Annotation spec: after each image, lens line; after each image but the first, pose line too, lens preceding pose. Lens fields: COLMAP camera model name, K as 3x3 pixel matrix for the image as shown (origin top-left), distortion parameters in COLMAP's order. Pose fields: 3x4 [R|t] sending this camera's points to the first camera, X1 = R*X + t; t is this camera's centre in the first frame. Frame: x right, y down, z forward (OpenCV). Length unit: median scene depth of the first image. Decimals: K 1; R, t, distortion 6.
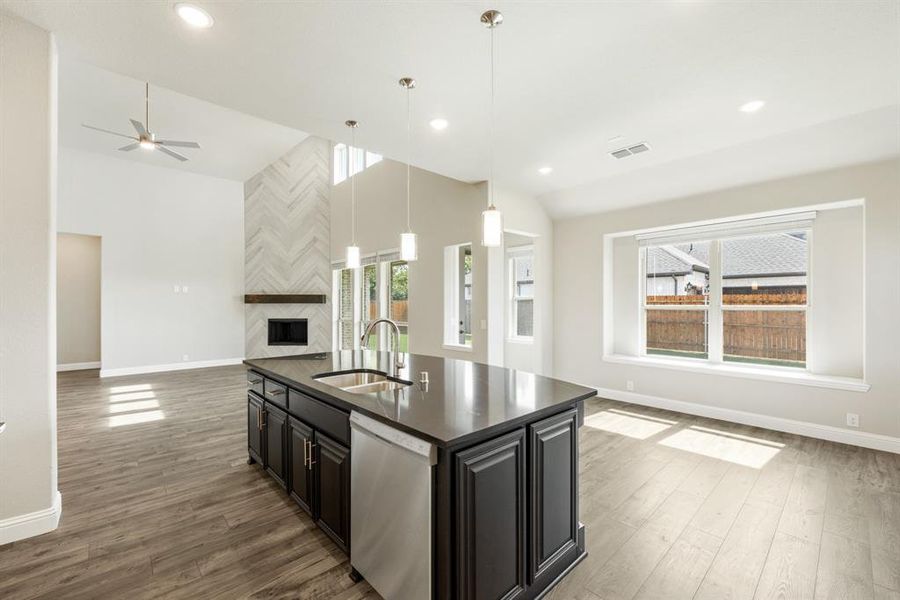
lens RADIAL K [[365.2, 0, 451.2], [0, 365.2, 304.1], [0, 0, 1]] dist [-0.001433, -0.000086]
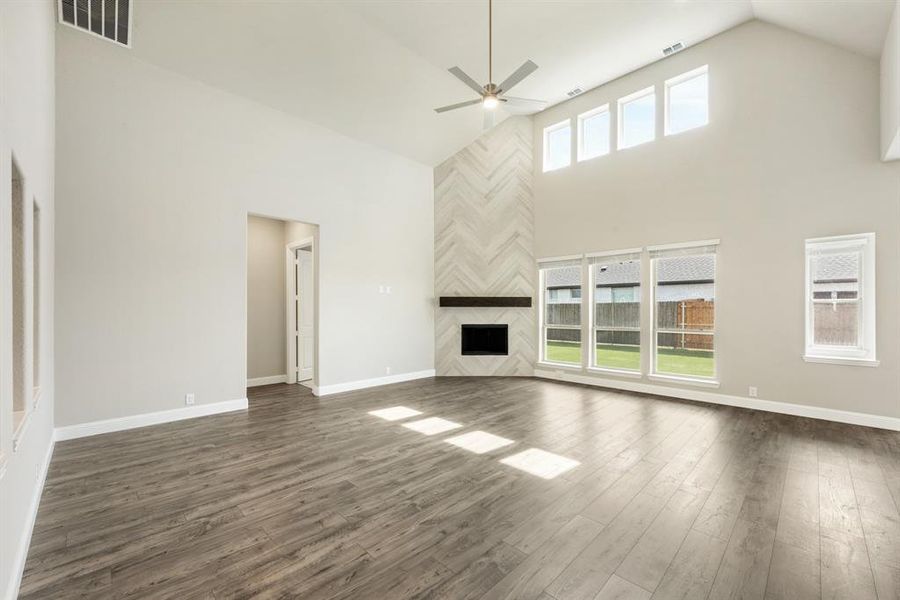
lens RADIAL K [[360.4, 0, 461.5], [0, 360.4, 309.5], [0, 0, 1]] dist [-0.000572, 0.000175]
pose [[0.998505, 0.002216, 0.054608, -0.554780], [-0.002389, 0.999992, 0.003100, 0.001665], [-0.054601, -0.003226, 0.998503, 0.140554]]
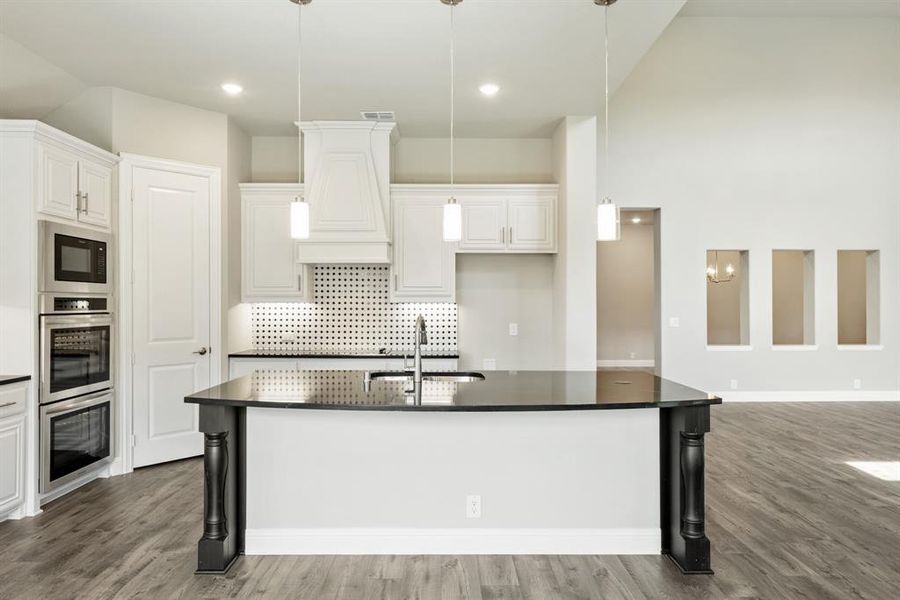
lens RADIAL K [[564.8, 0, 450.0], [0, 564.8, 300.0], [0, 0, 1]] dist [-0.001061, -0.000394]
pose [[-0.677732, -0.002093, -0.735306, 0.231975], [0.003603, 0.999974, -0.006167, 0.001505], [0.735300, -0.006829, -0.677708, 0.571948]]
